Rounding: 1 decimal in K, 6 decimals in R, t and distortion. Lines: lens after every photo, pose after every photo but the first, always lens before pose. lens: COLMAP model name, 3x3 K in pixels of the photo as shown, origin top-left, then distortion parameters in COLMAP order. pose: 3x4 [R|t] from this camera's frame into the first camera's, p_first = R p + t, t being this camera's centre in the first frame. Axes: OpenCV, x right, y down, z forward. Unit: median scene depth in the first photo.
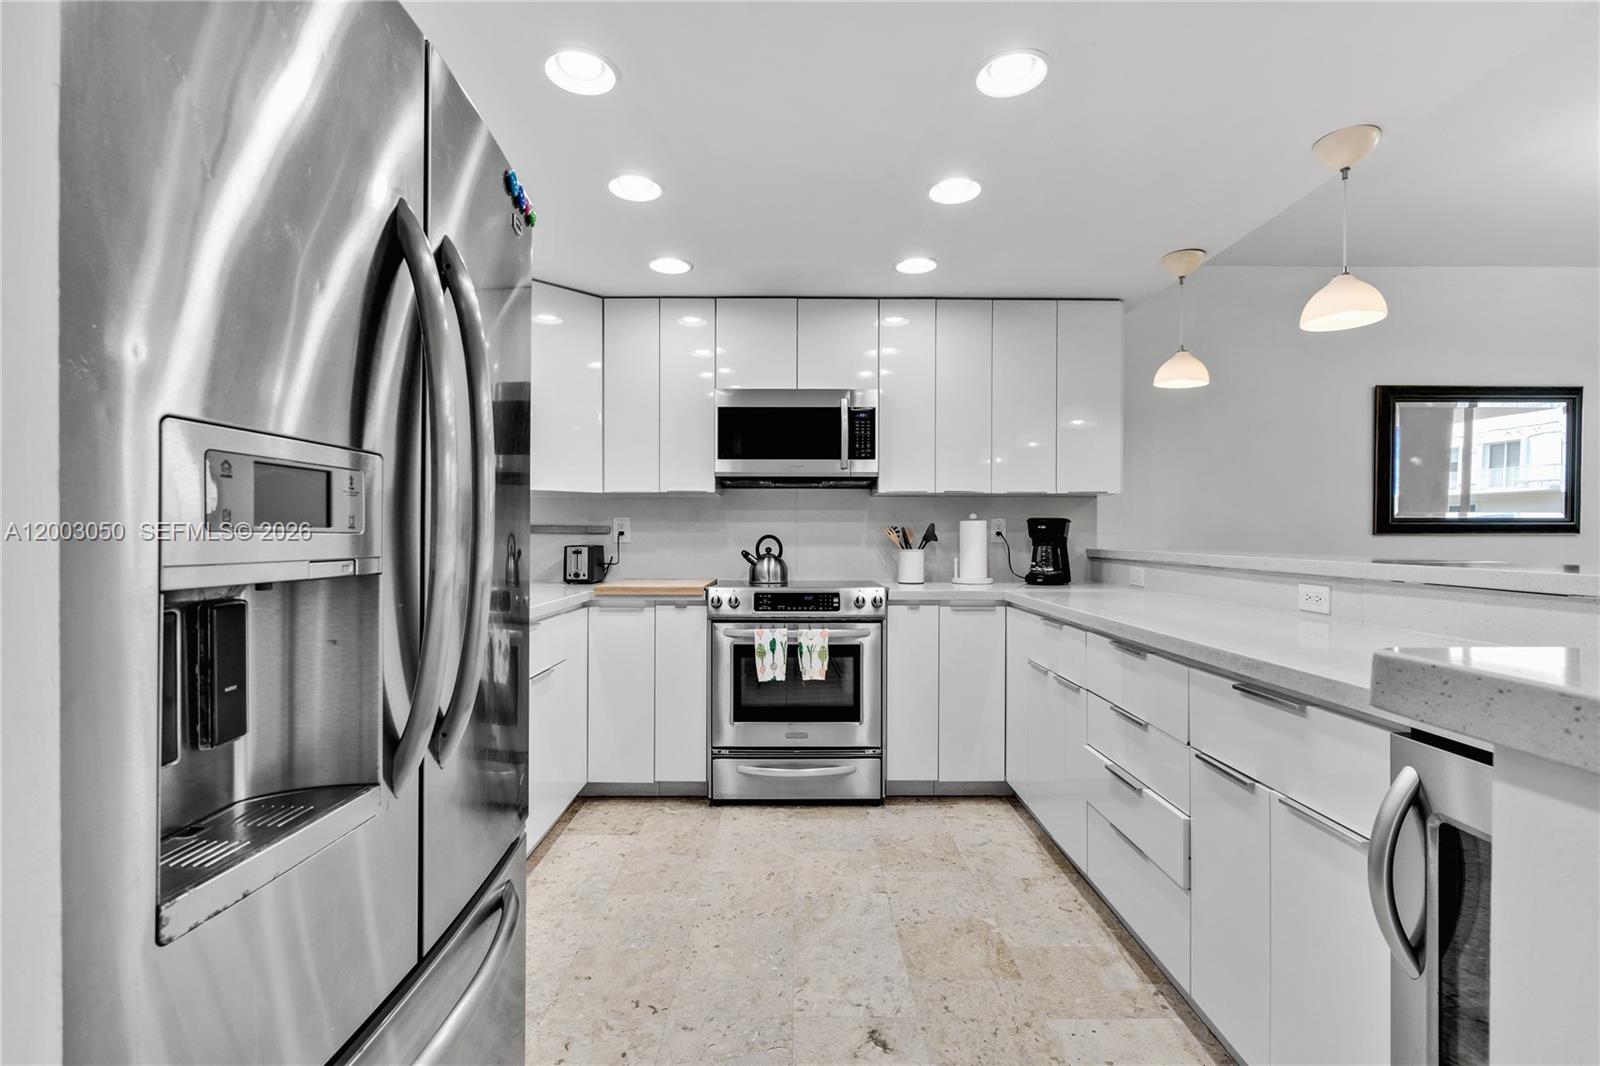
lens RADIAL K [[725.8, 0, 785.9], [0, 725.8, 540.1], [0, 0, 1]] dist [-0.008839, 0.002660]
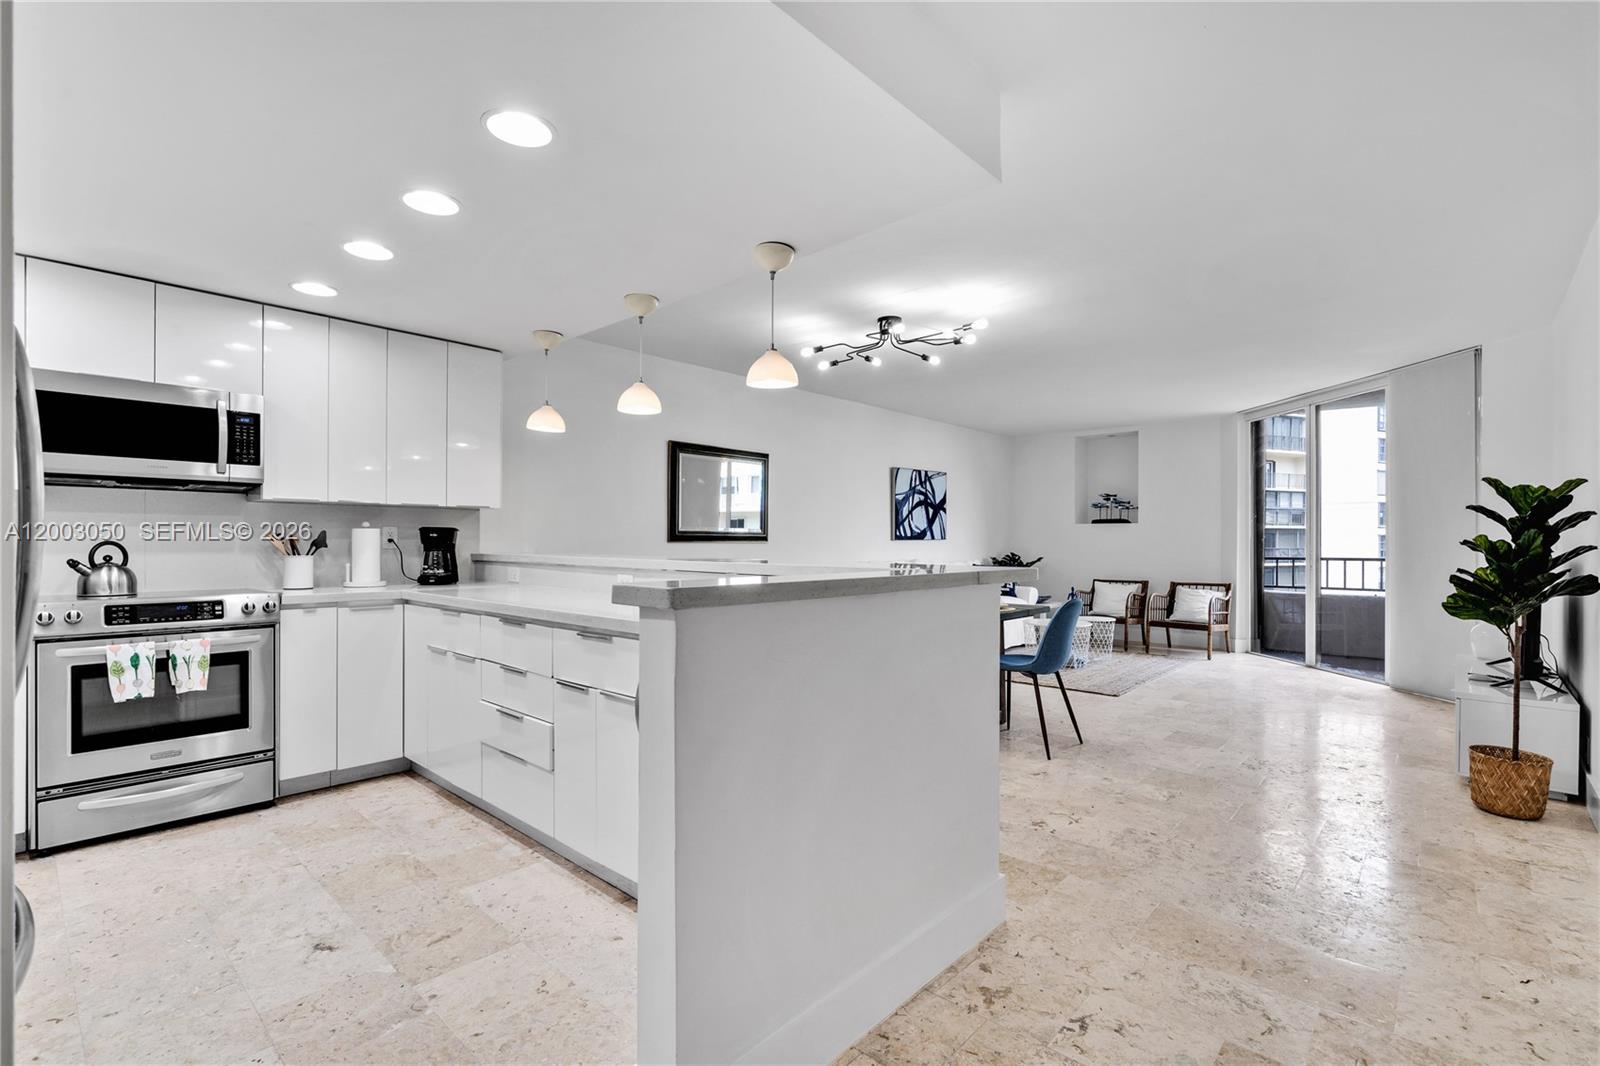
lens RADIAL K [[725.8, 0, 803.5], [0, 725.8, 545.0], [0, 0, 1]] dist [-0.008839, 0.002660]
pose [[0.664518, -0.001215, 0.747271, -0.133889], [0.002899, 0.999995, -0.000953, 0.001057], [-0.747266, 0.002800, 0.664519, -0.237352]]
